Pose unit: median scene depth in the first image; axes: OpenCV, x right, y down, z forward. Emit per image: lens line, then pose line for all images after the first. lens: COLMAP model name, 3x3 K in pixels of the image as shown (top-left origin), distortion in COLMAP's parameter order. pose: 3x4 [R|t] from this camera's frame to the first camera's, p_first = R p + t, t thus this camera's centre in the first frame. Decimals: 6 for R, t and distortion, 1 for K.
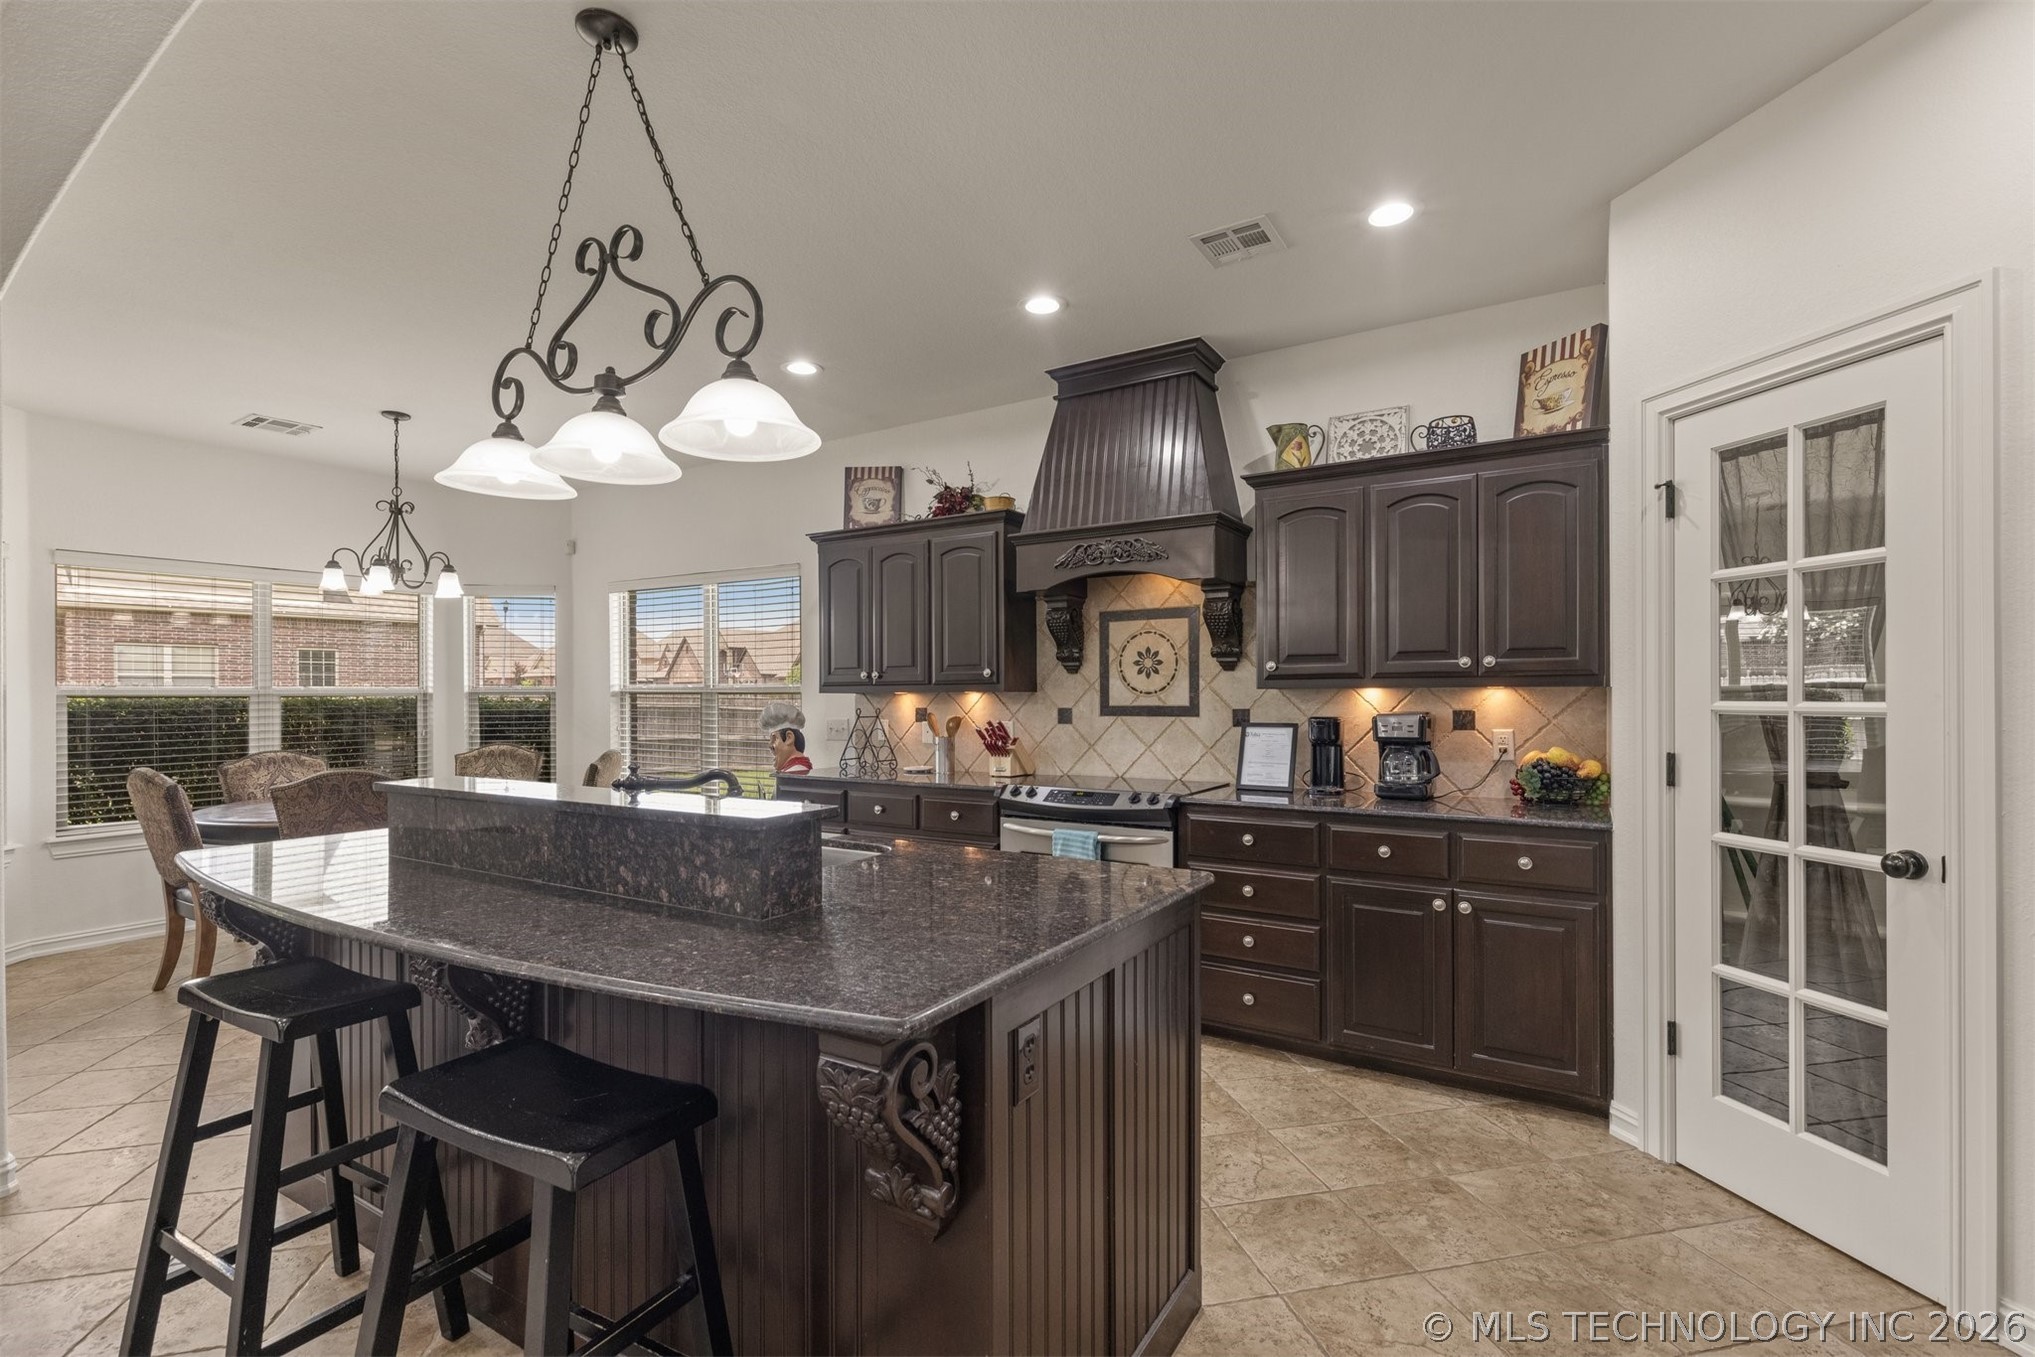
lens RADIAL K [[907.4, 0, 1018.8], [0, 907.4, 695.8], [0, 0, 1]] dist [0.005385, -0.001384]
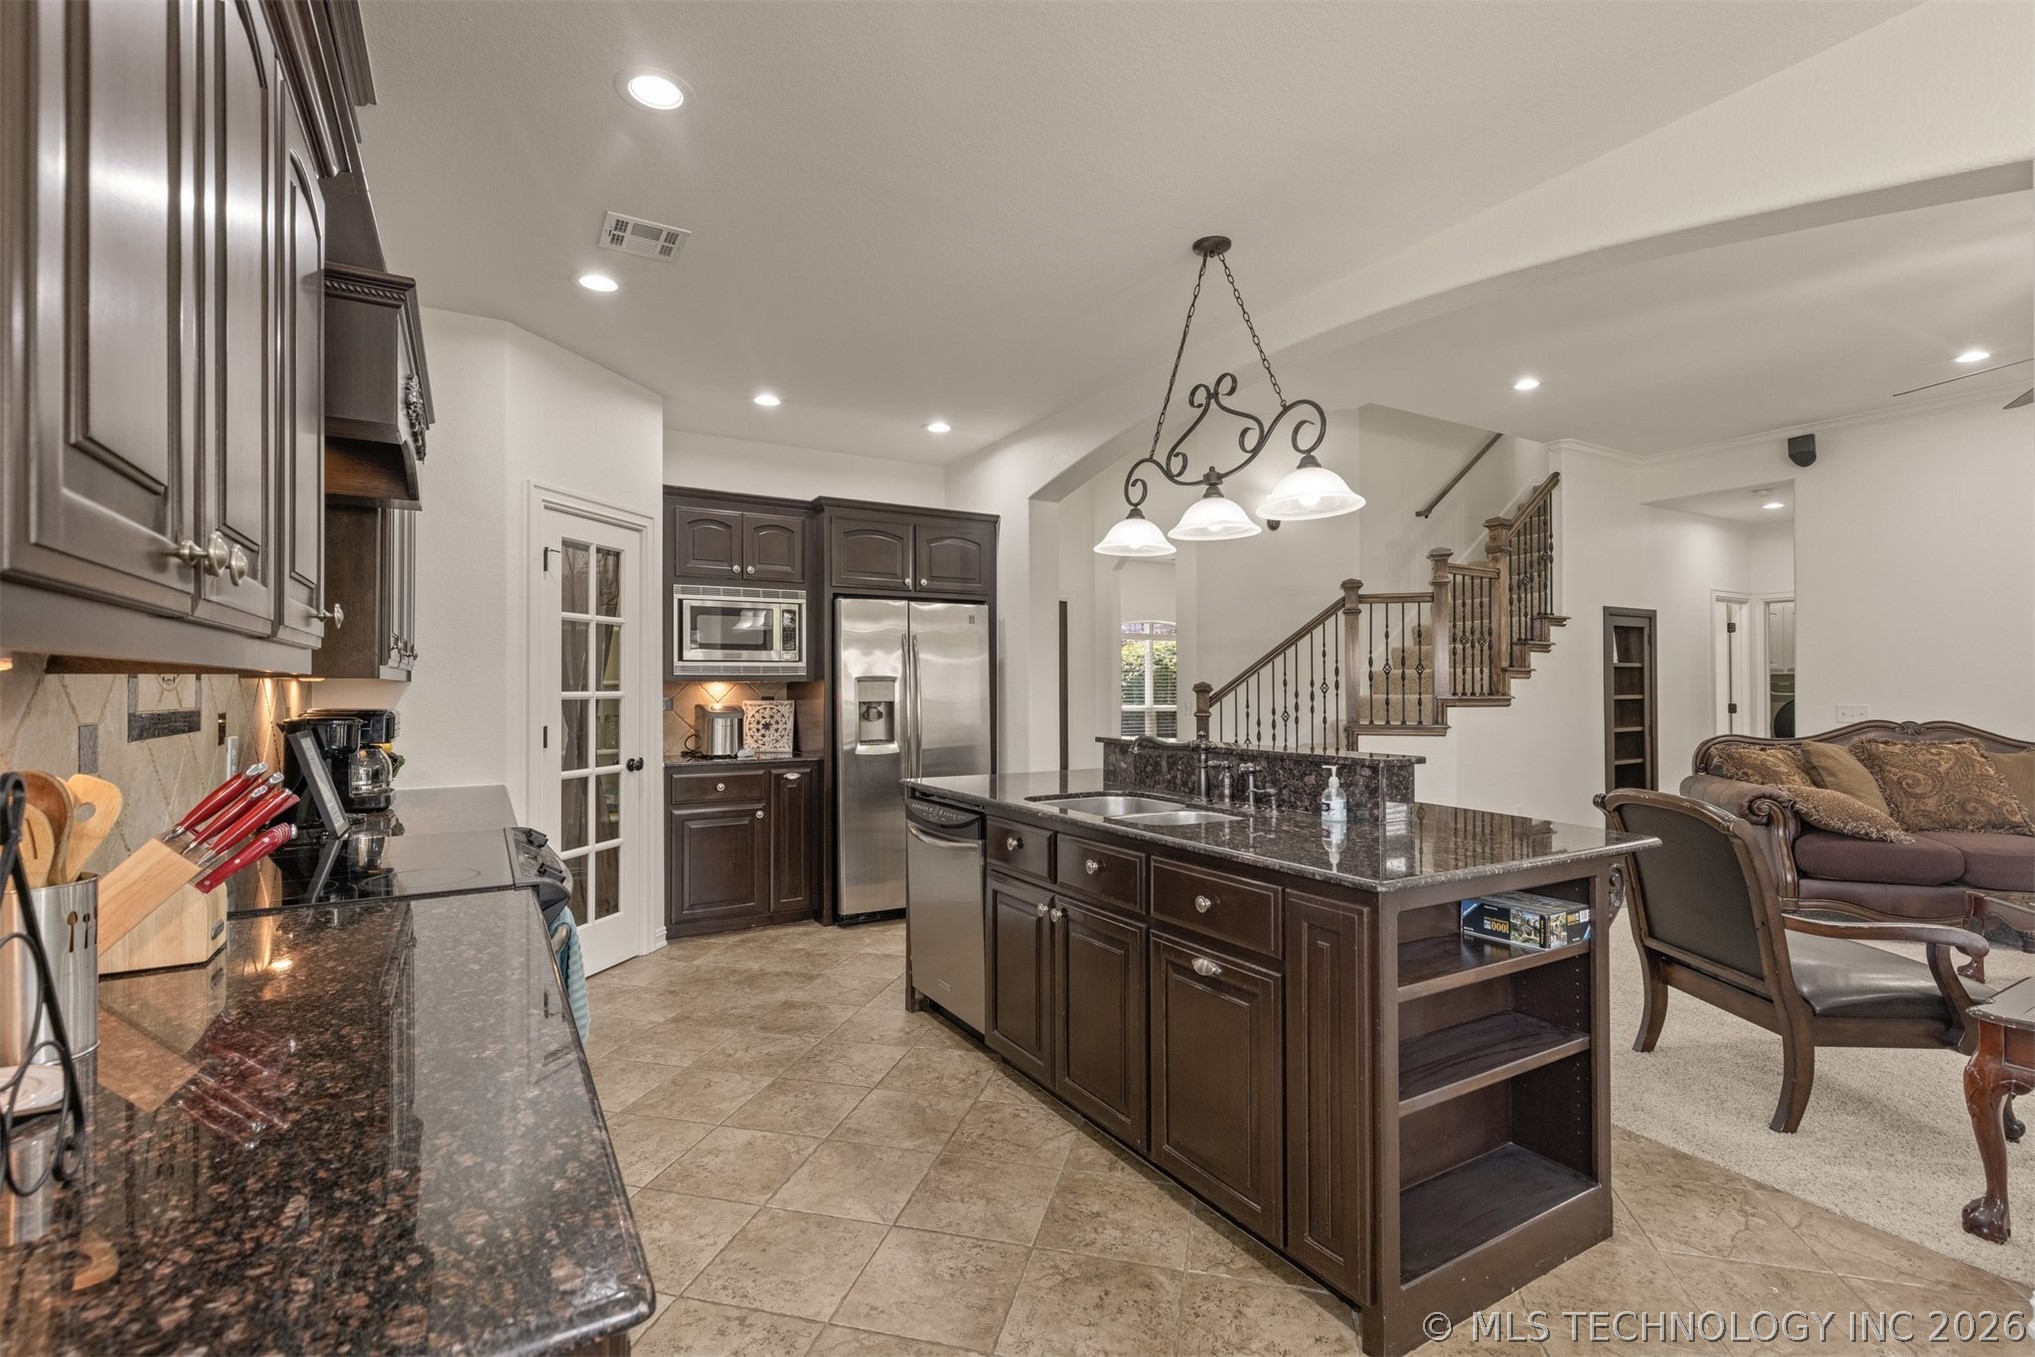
lens RADIAL K [[907.4, 0, 1017.0], [0, 907.4, 676.8], [0, 0, 1]] dist [0.005385, -0.001384]
pose [[-0.884273, 0.010461, 0.466852, -0.503889], [0.005370, 0.999911, -0.012234, 0.002546], [-0.466938, -0.008311, -0.884251, 1.446752]]
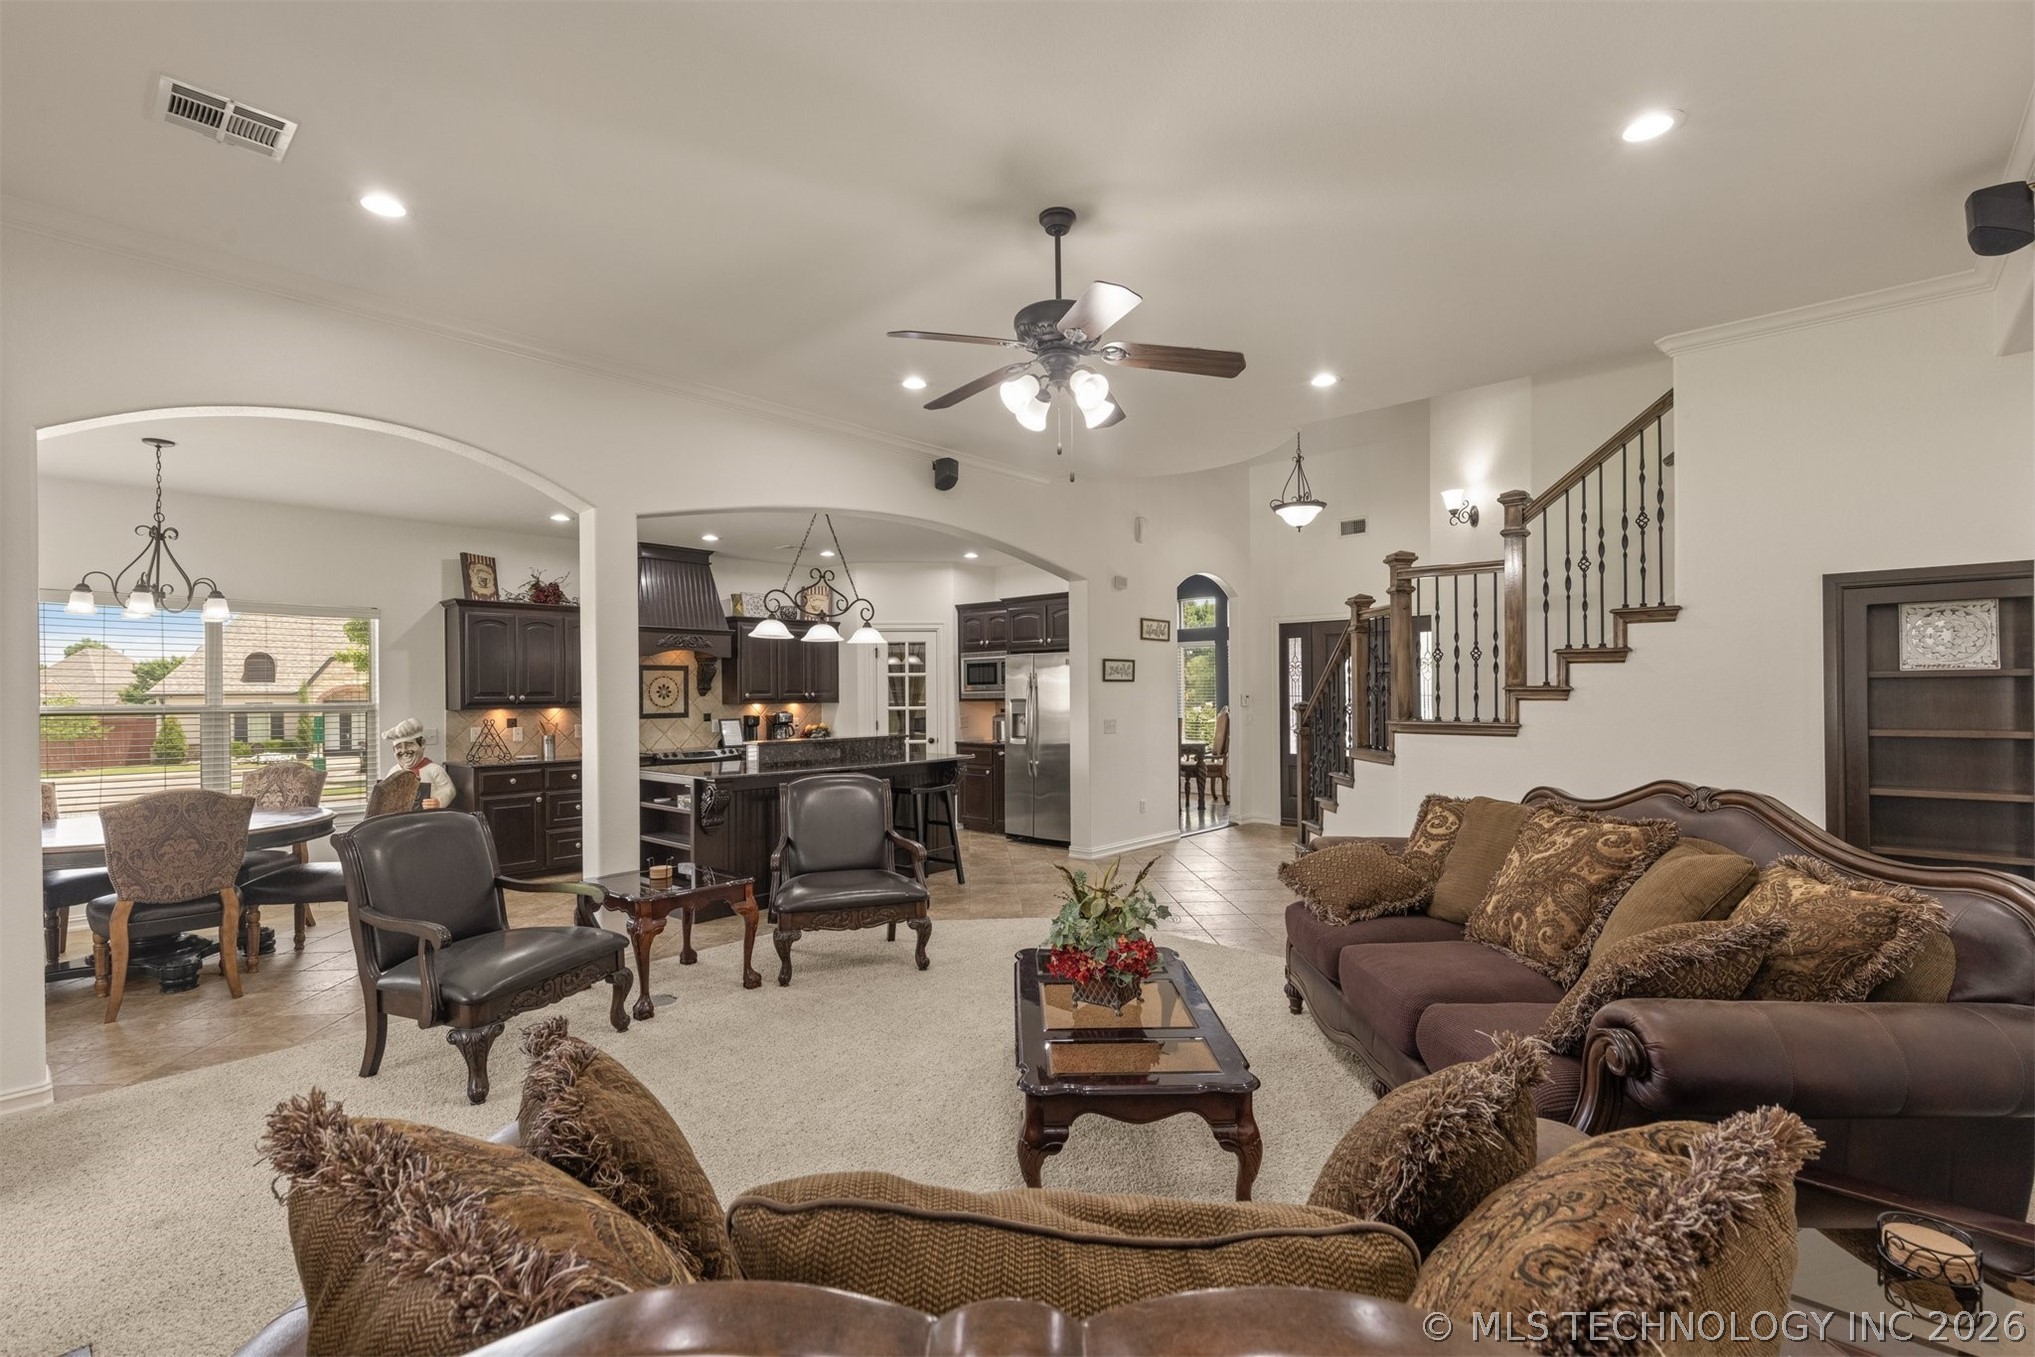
lens RADIAL K [[907.4, 0, 1018.4], [0, 907.4, 685.7], [0, 0, 1]] dist [0.005385, -0.001384]
pose [[0.173280, 0.009228, 0.984829, -2.077593], [0.007657, 0.999913, -0.010717, -0.026814], [-0.984843, 0.009398, 0.173194, -0.155657]]
